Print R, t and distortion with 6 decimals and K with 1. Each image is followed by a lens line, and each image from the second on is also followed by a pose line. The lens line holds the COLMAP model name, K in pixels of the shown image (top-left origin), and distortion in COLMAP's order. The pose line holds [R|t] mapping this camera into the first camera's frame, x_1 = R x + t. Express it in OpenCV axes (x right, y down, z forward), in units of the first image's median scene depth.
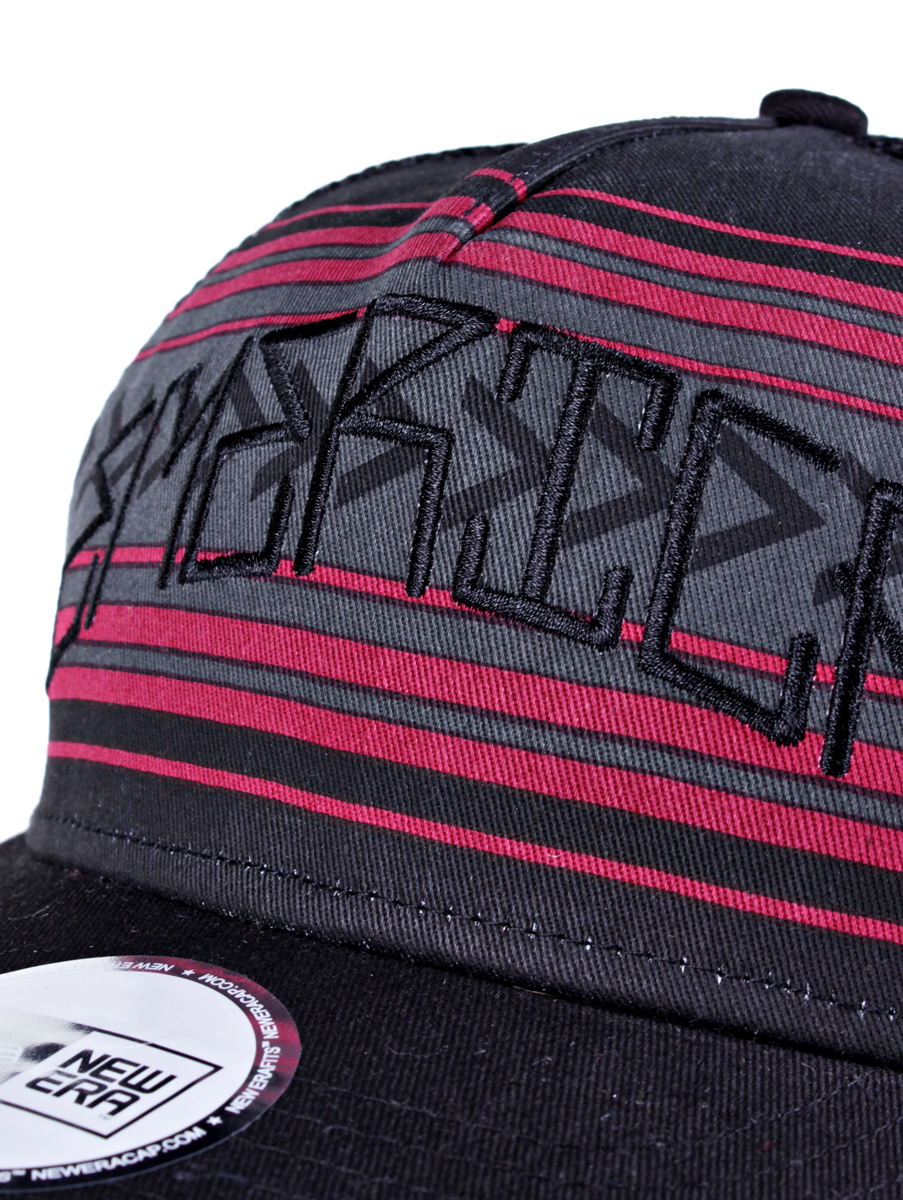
lens RADIAL K [[2986.0, 0, 416.7], [0, 2986.0, 491.5], [0, 0, 1]] dist [-0.044174, 0.000000]
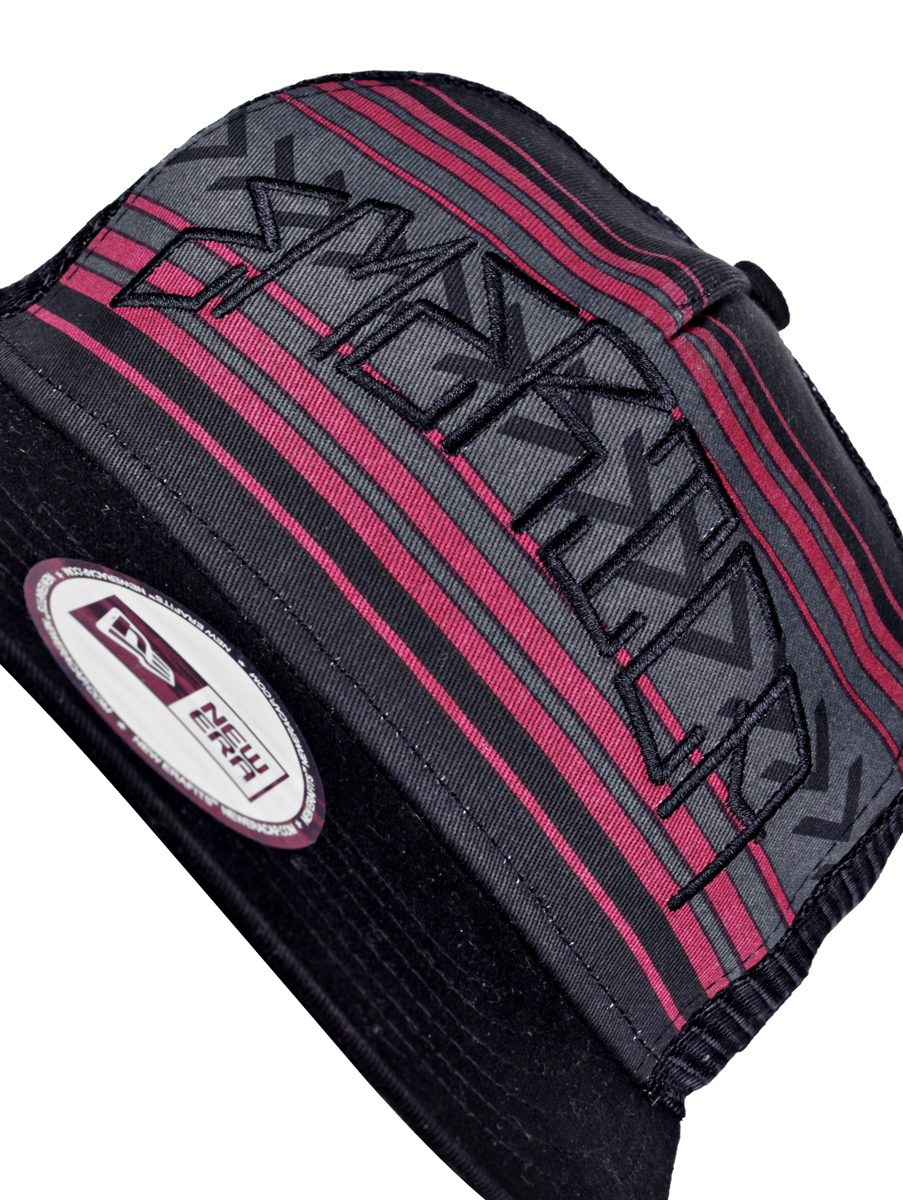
lens RADIAL K [[2876.0, 0, 453.0], [0, 2876.0, 599.1], [0, 0, 1]] dist [-0.231316, 0.000000]
pose [[0.650430, 0.549700, 0.524186, -0.698896], [-0.657955, 0.752565, 0.027222, 0.041637], [-0.379520, -0.362597, 0.851168, -0.122055]]
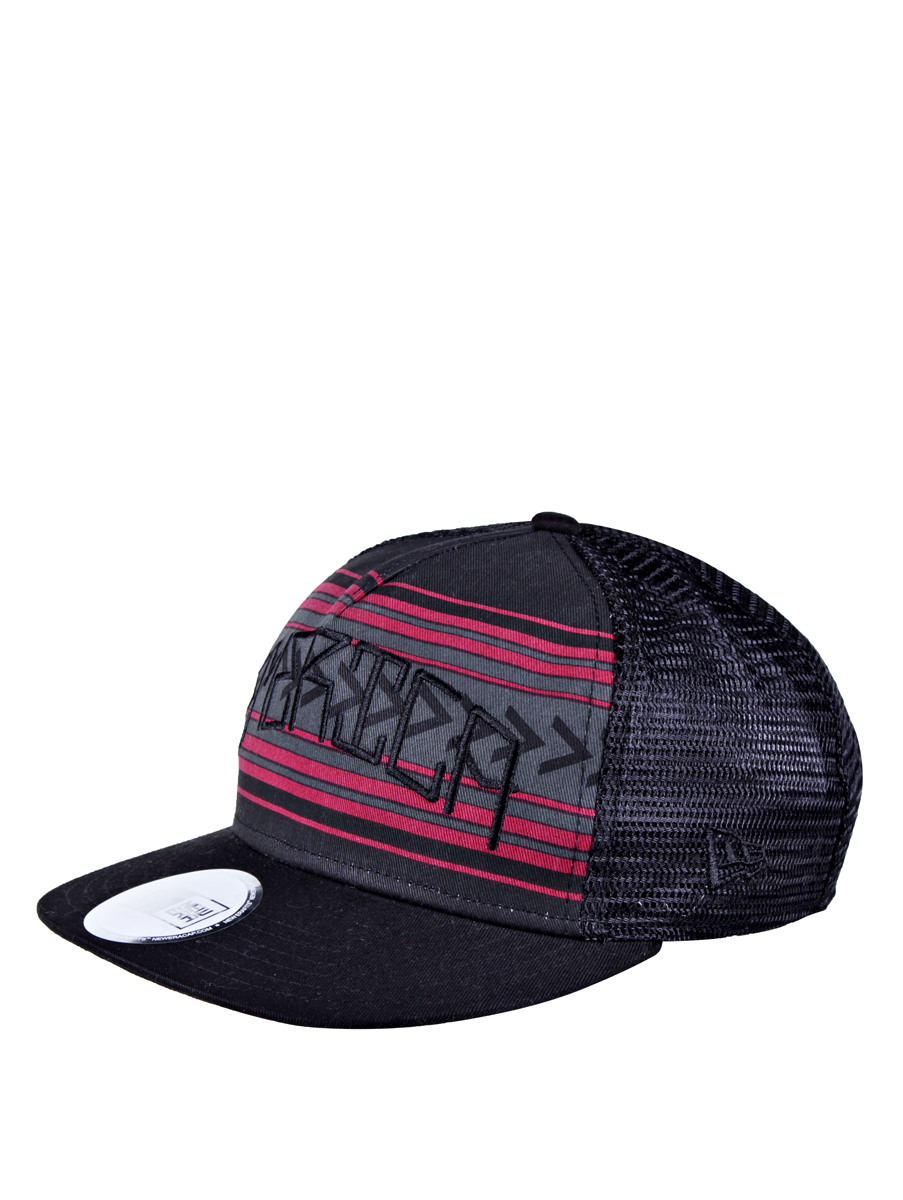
lens RADIAL K [[2700.2, 0, 451.2], [0, 2700.2, 600.4], [0, 0, 1]] dist [-0.309084, 0.000000]
pose [[0.961993, 0.004196, -0.273042, 0.792585], [0.012503, 0.998157, 0.059388, -0.240931], [0.272788, -0.060545, 0.960167, -1.333580]]
